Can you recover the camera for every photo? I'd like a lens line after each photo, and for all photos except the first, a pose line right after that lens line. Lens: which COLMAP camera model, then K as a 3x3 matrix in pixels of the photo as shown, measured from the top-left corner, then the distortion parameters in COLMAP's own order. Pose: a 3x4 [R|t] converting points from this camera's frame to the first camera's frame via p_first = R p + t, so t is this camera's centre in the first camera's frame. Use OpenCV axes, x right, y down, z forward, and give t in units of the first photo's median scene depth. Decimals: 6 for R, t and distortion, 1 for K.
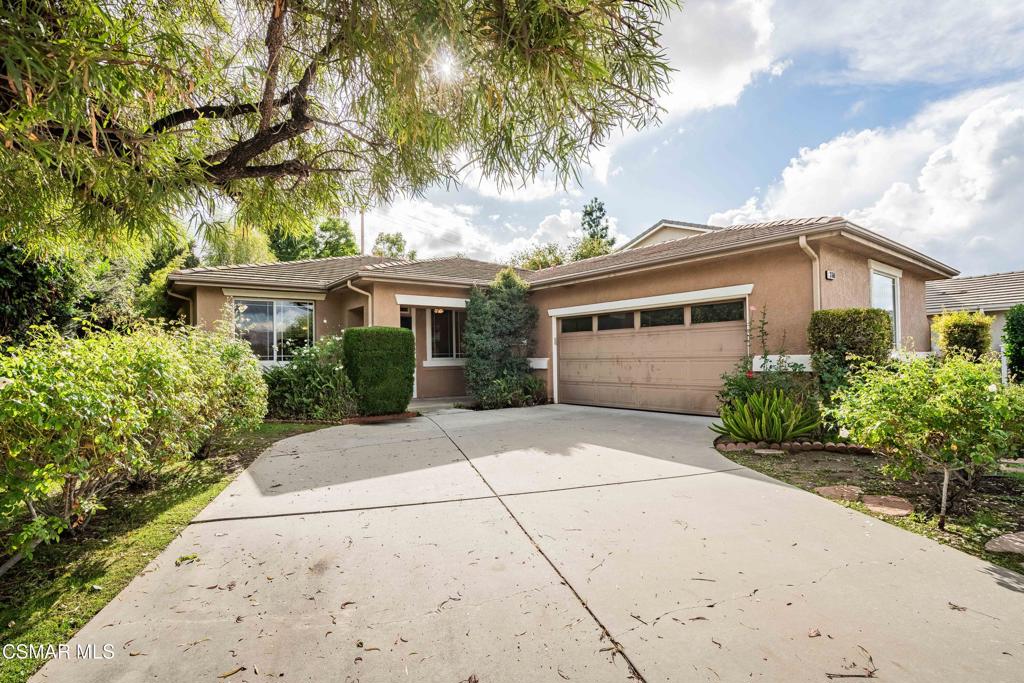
lens RADIAL K [[469.2, 0, 506.6], [0, 469.2, 347.0], [0, 0, 1]] dist [-0.011028, 0.000690]
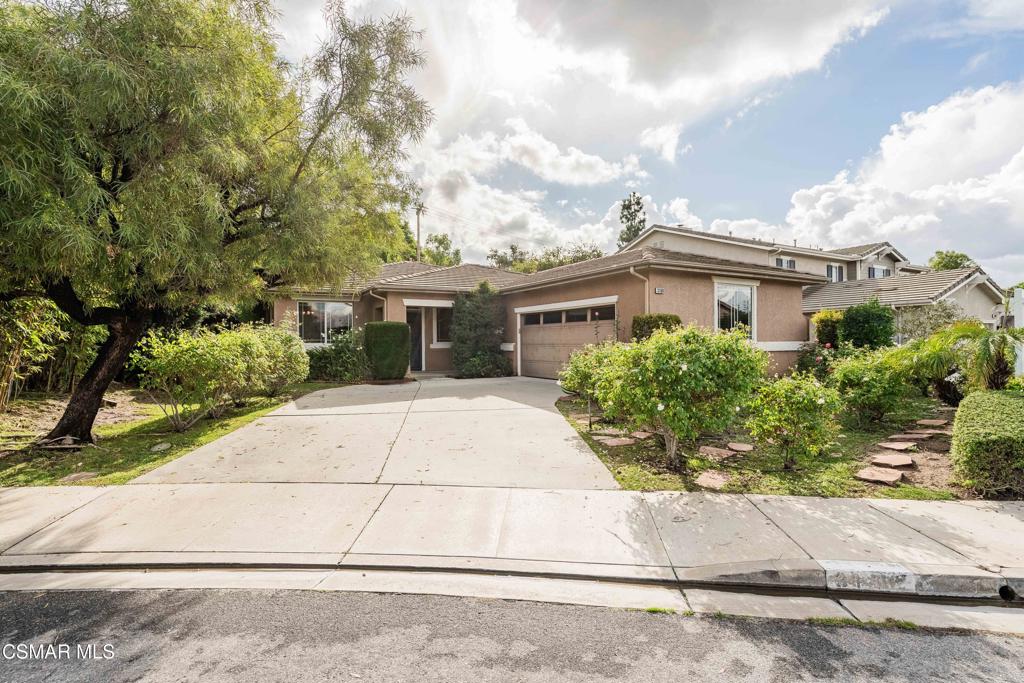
lens RADIAL K [[460.7, 0, 517.9], [0, 460.7, 342.4], [0, 0, 1]] dist [0.022548, 0.000033]
pose [[0.992493, 0.009273, -0.121950, 0.236736], [-0.006242, 0.999663, 0.025210, -0.011683], [0.122143, -0.024260, 0.992216, -0.310727]]
